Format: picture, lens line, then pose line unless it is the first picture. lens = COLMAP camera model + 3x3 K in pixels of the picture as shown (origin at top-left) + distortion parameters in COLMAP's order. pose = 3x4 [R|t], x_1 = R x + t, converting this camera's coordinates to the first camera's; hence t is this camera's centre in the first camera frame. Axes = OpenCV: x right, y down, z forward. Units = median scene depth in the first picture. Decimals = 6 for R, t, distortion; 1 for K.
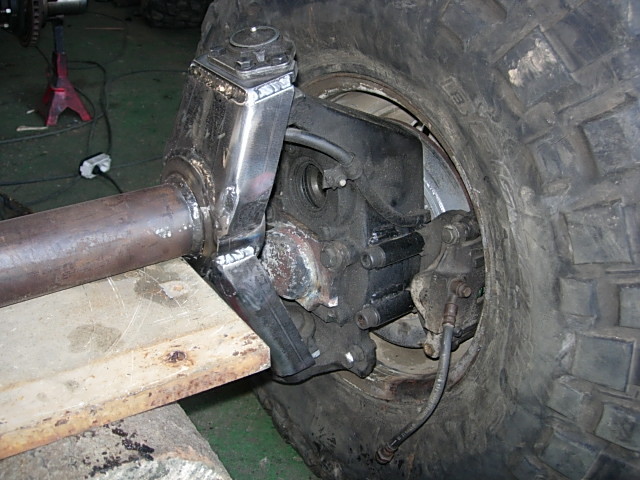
lens RADIAL K [[691.2, 0, 320.0], [0, 691.2, 240.0], [0, 0, 1]] dist [-0.065380, -0.009944]
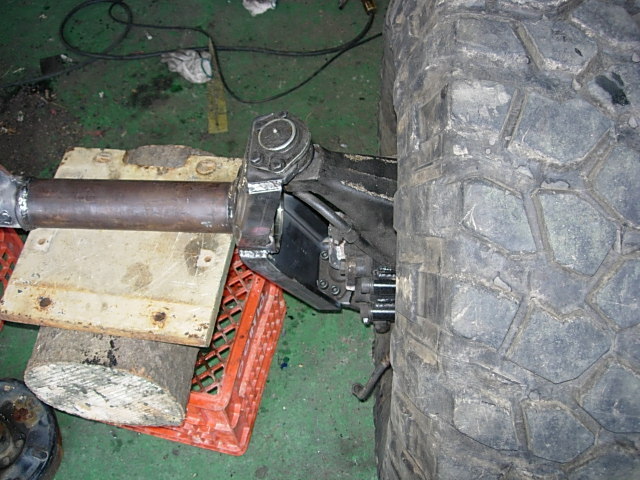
lens RADIAL K [[691.2, 0, 320.0], [0, 691.2, 240.0], [0, 0, 1]] dist [-0.065380, -0.009944]
pose [[0.753004, 0.508427, -0.417718, 0.597974], [-0.242226, 0.804414, 0.542443, -0.852634], [0.611810, -0.307280, 0.728881, 0.054750]]
